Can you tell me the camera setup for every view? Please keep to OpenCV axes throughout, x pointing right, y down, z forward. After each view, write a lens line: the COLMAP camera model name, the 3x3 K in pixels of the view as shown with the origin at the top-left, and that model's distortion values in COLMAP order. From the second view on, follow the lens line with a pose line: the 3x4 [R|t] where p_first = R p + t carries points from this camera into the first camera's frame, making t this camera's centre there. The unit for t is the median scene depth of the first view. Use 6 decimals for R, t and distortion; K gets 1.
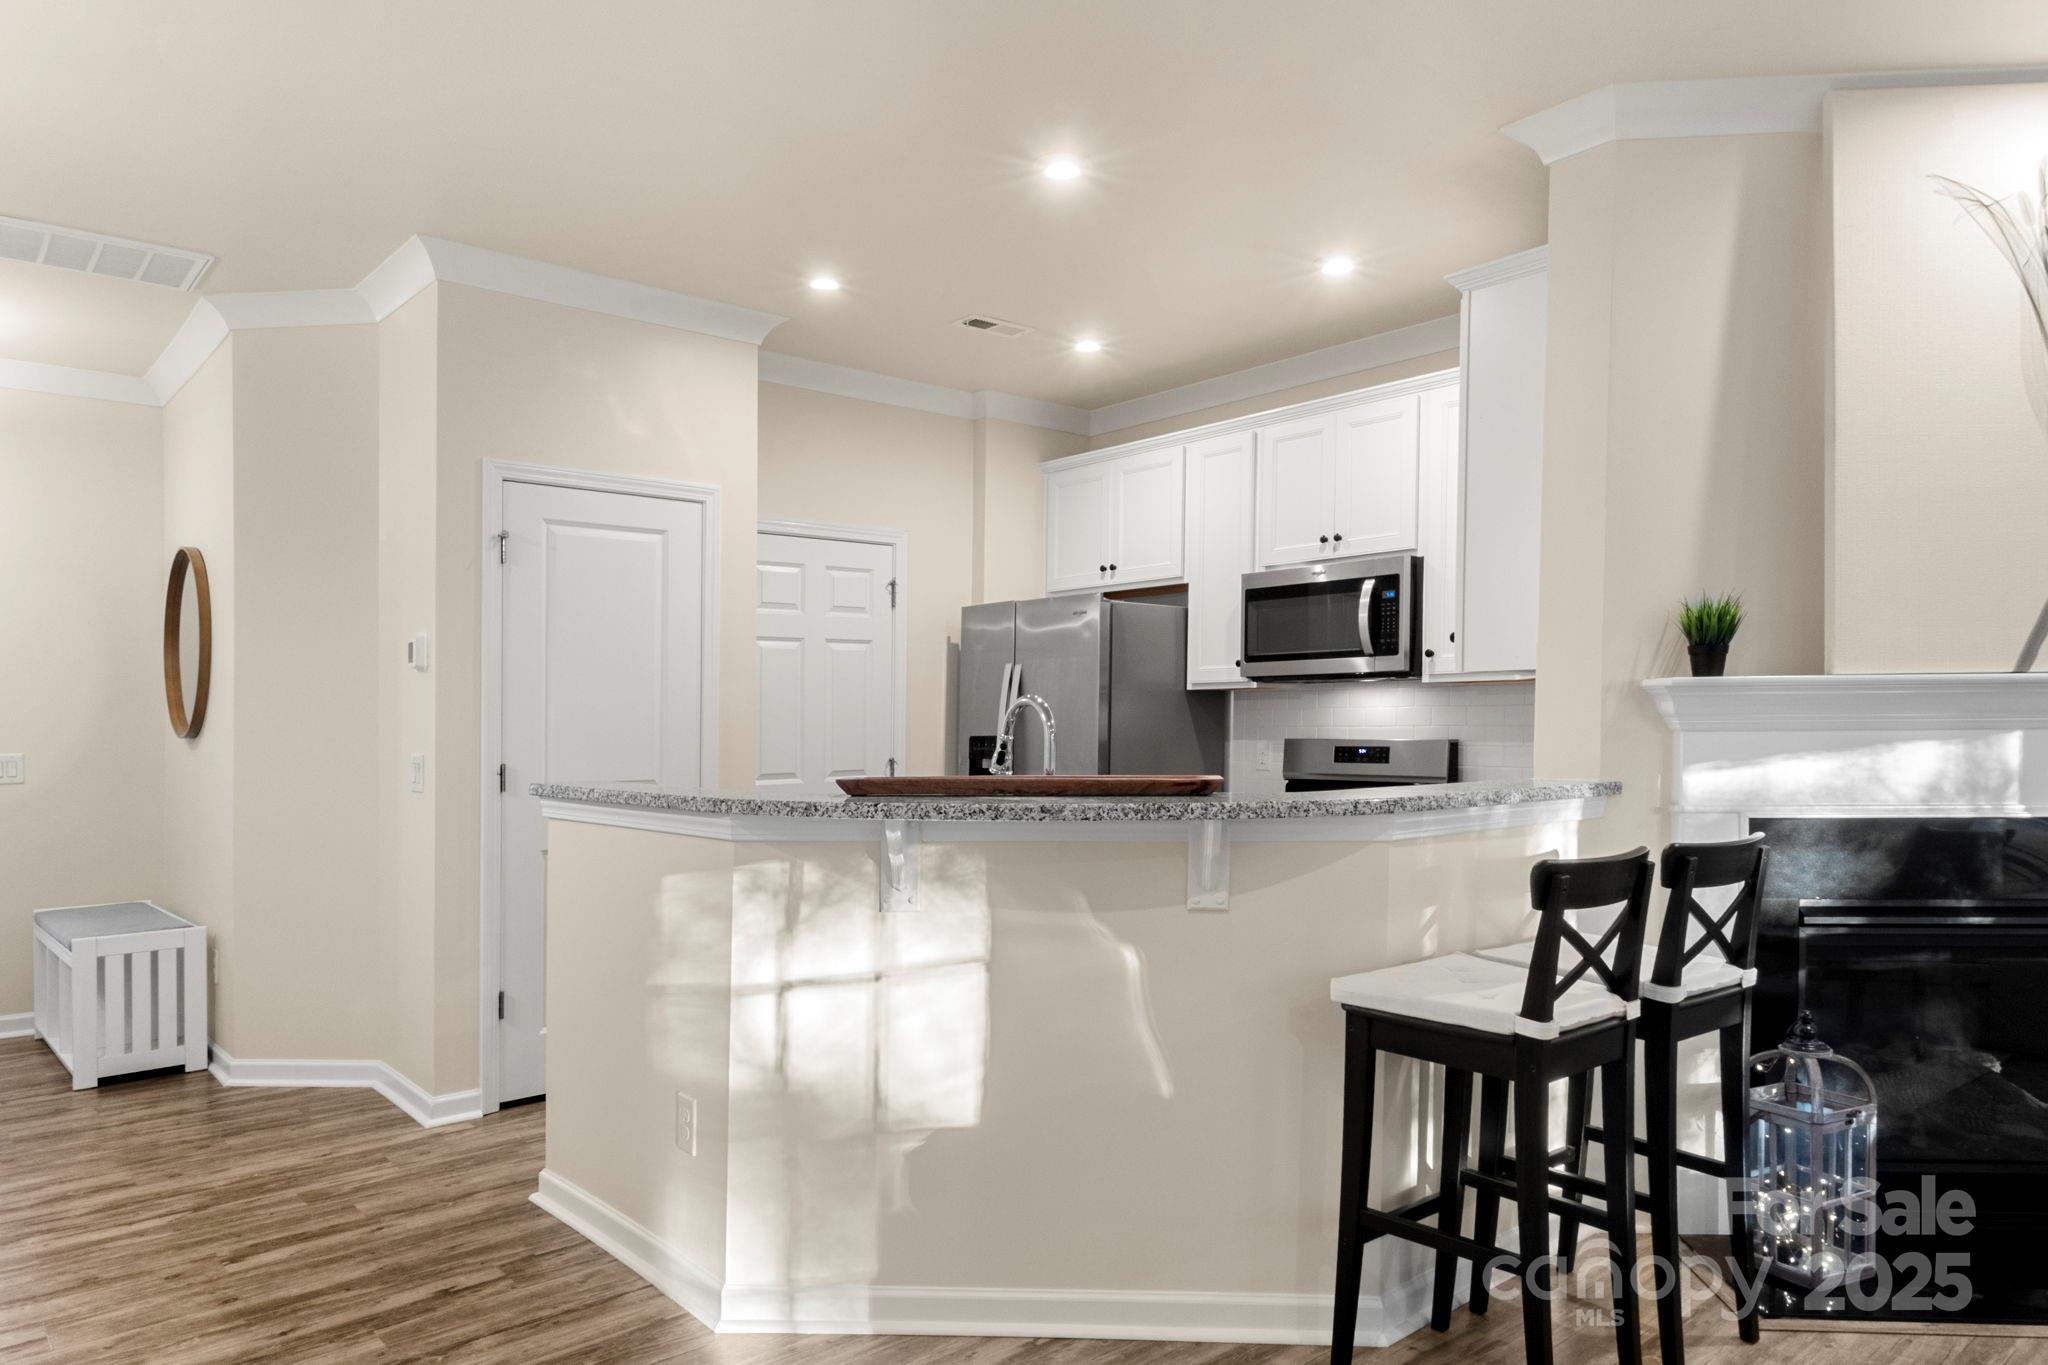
lens RADIAL K [[1362.6, 0, 1033.1], [0, 1362.6, 745.9], [0, 0, 1]] dist [0.017296, -0.006403]
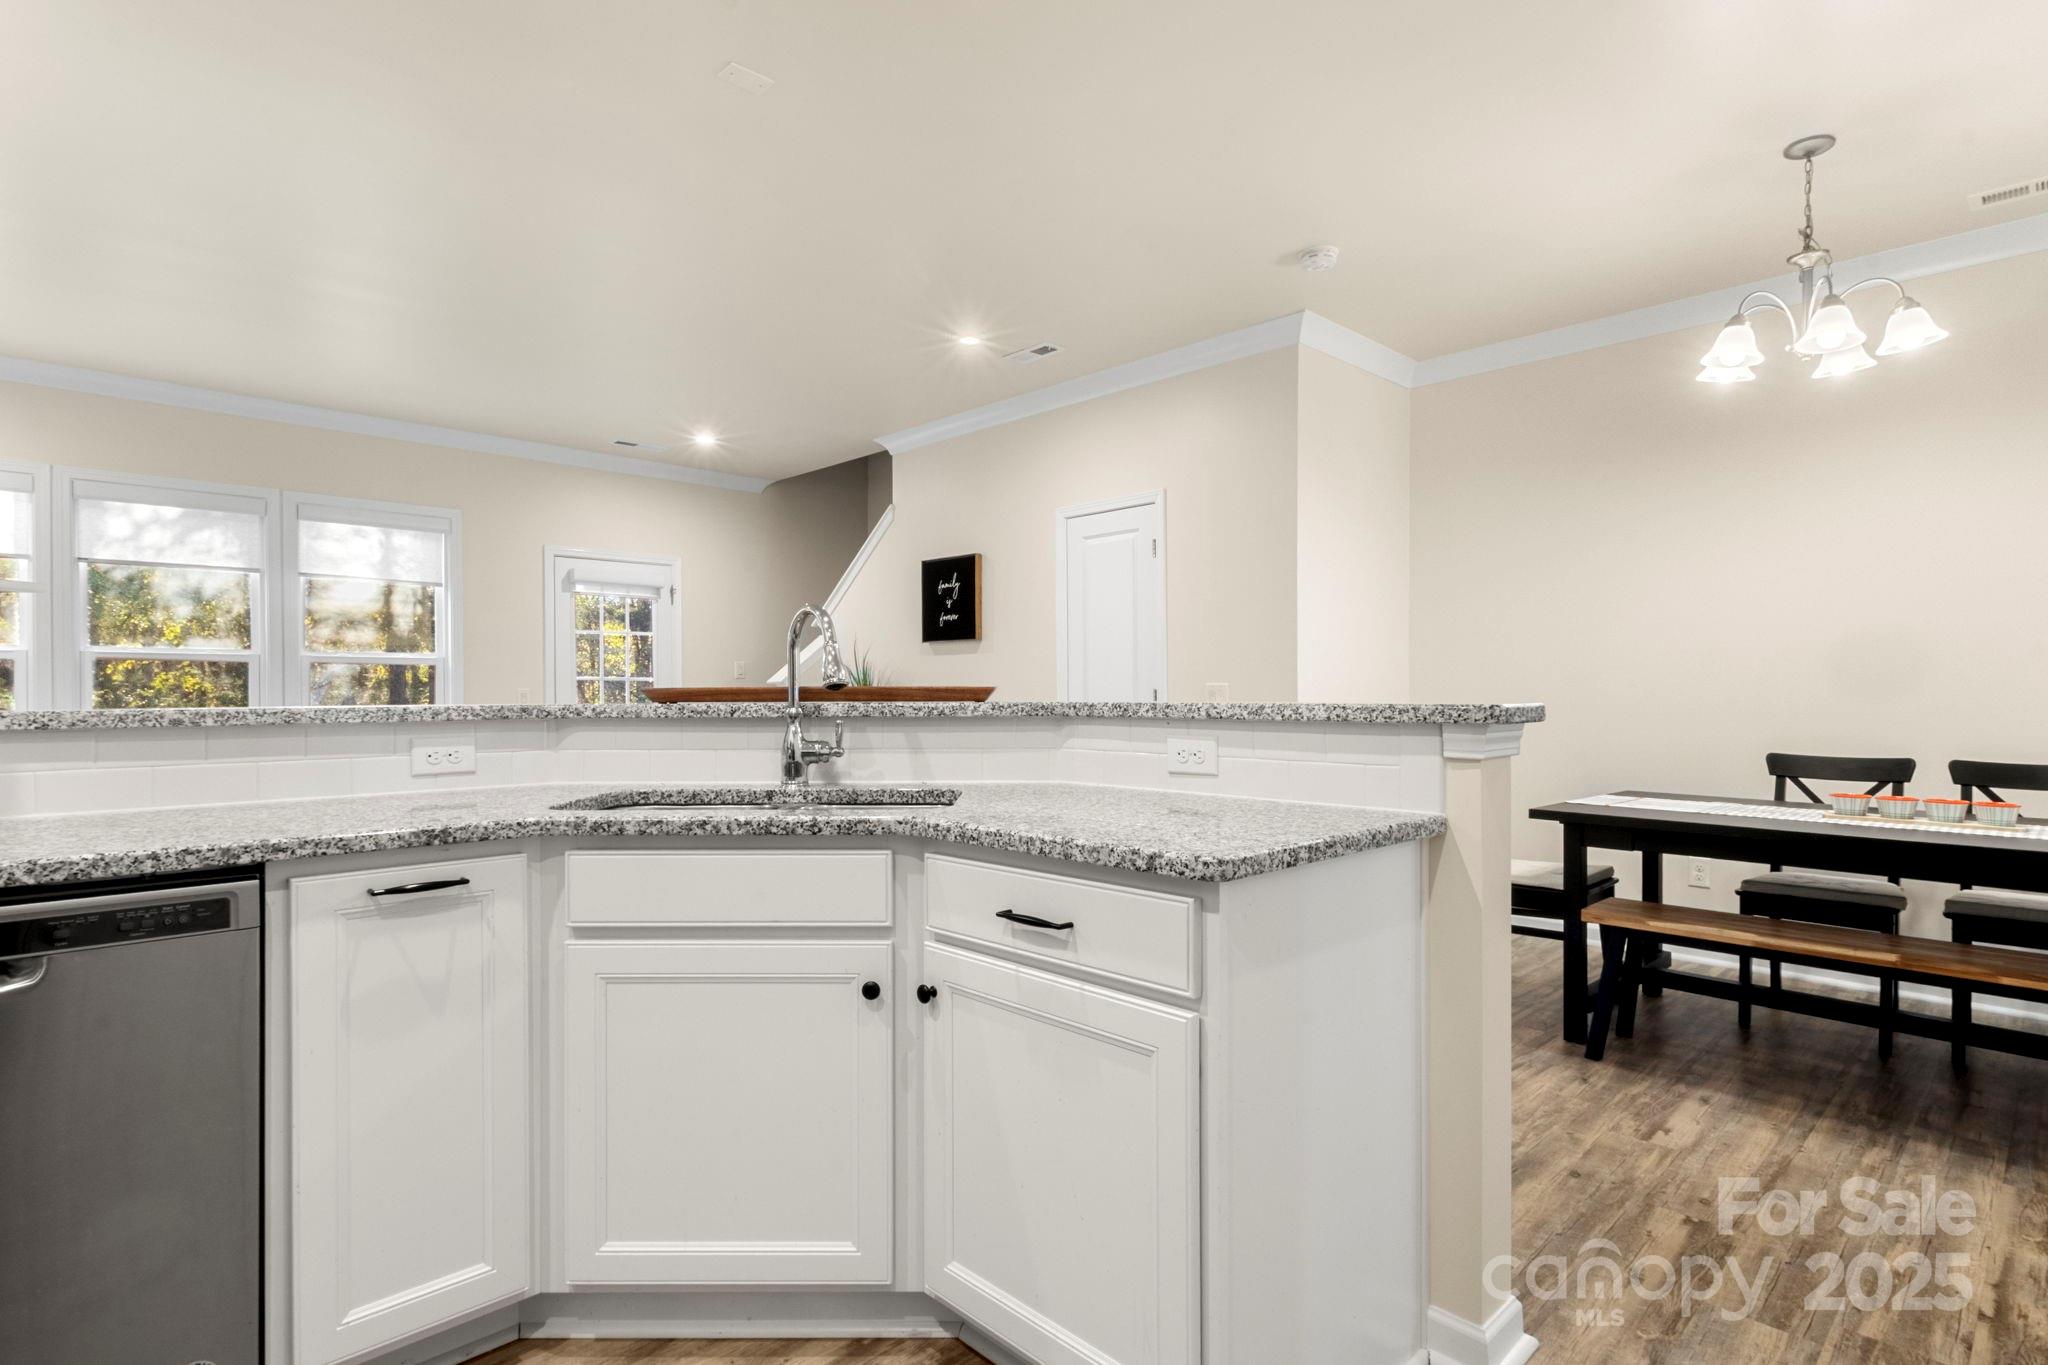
lens RADIAL K [[1048.8, 0, 1071.0], [0, 1048.8, 703.7], [0, 0, 1]] dist [-0.001379, 0.000401]
pose [[-0.996392, 0.013066, -0.083857, -0.136114], [0.010418, 0.999435, 0.031942, 0.010816], [0.084227, 0.030954, -0.995966, 1.794376]]
